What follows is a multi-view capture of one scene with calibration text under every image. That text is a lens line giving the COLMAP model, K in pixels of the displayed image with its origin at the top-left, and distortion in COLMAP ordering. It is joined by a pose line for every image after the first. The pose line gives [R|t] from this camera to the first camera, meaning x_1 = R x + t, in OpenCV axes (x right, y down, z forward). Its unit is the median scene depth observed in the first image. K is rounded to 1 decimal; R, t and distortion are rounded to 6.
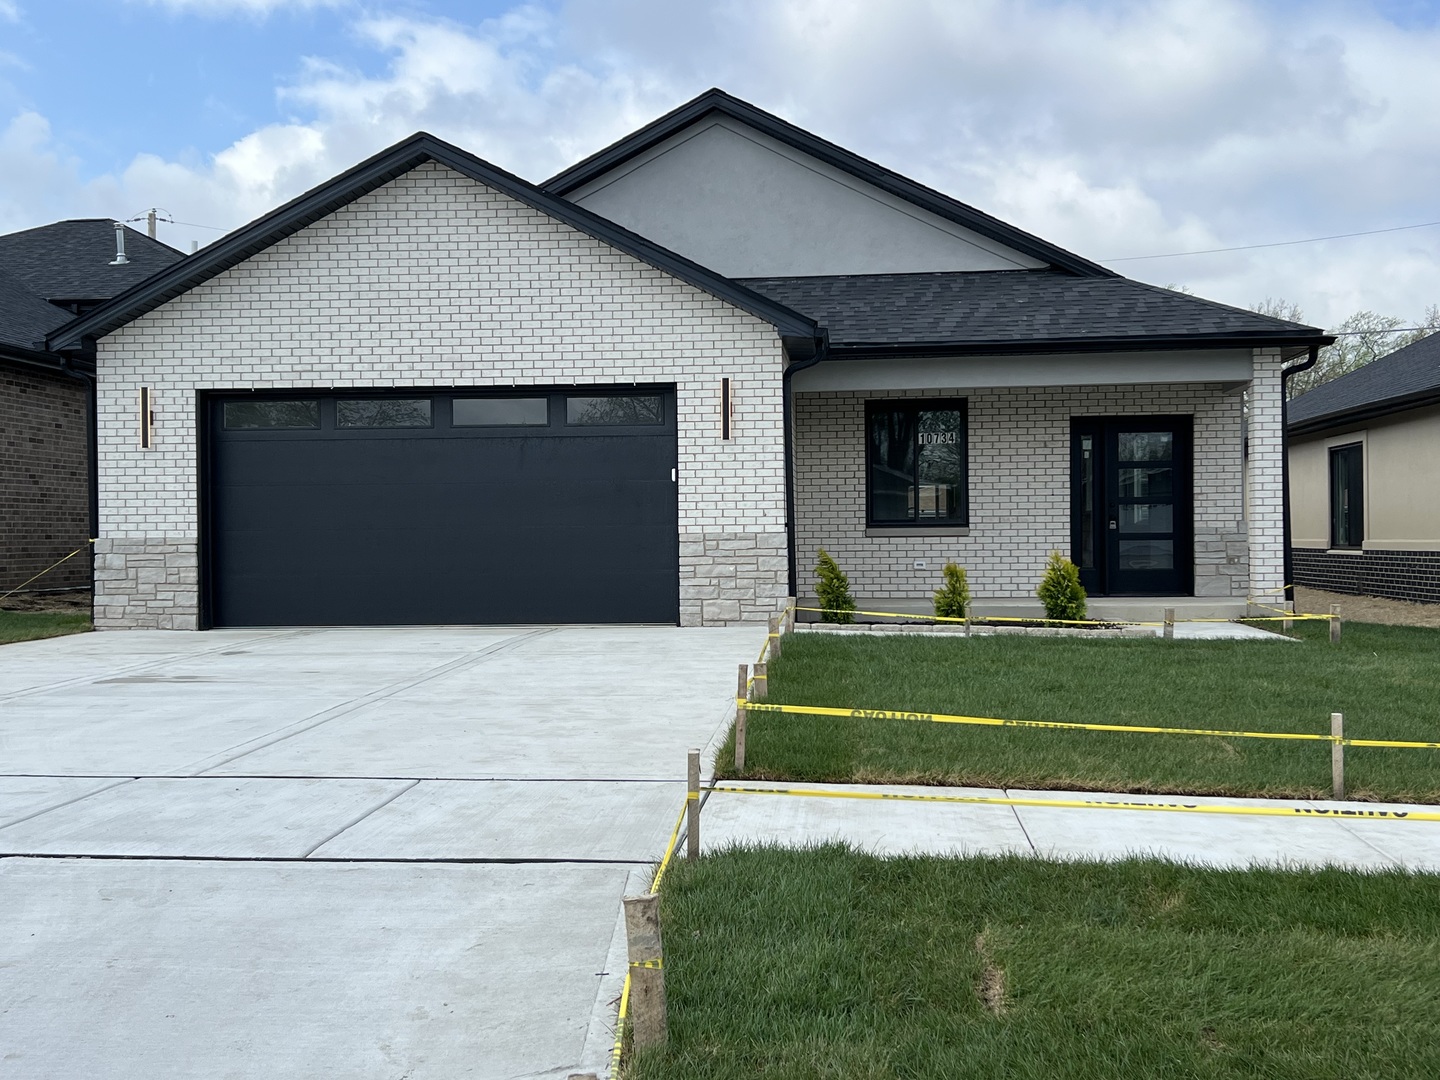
lens RADIAL K [[1613.7, 0, 725.7], [0, 1613.7, 555.4], [0, 0, 1]] dist [0.081472, 0.000000]
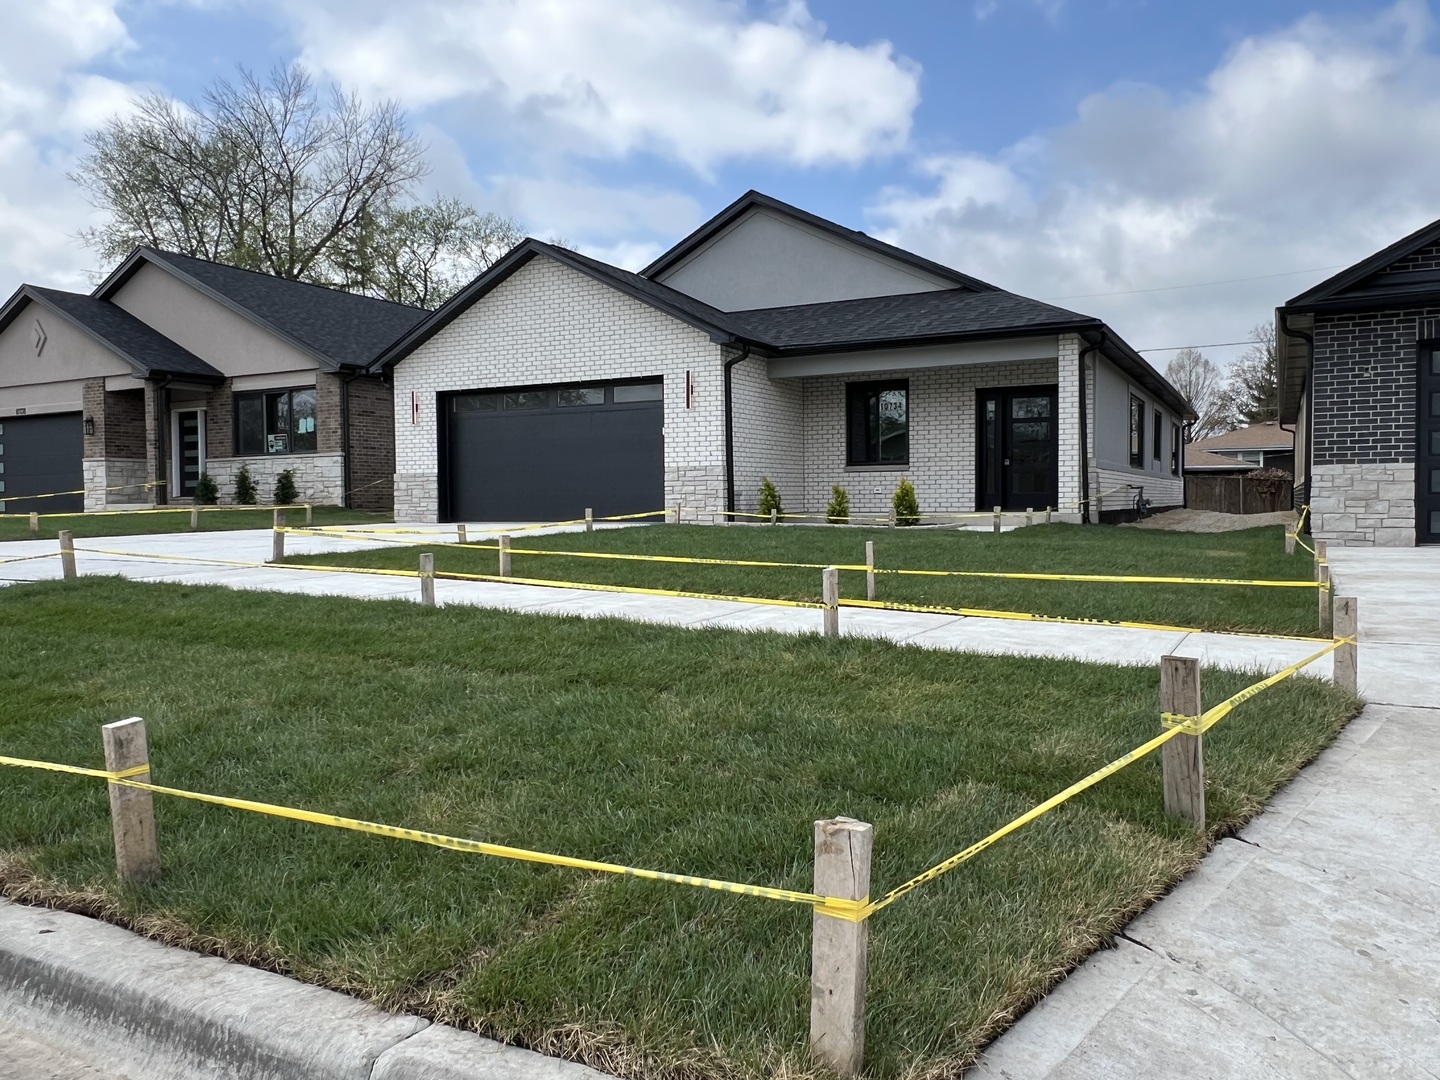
lens RADIAL K [[1074.1, 0, 723.7], [0, 1074.1, 542.6], [0, 0, 1]] dist [-0.012753, 0.012815]
pose [[0.920787, 0.016647, -0.389711, 0.443767], [-0.004789, 0.999496, 0.031379, 0.028319], [0.390037, -0.027028, 0.920402, 0.015198]]
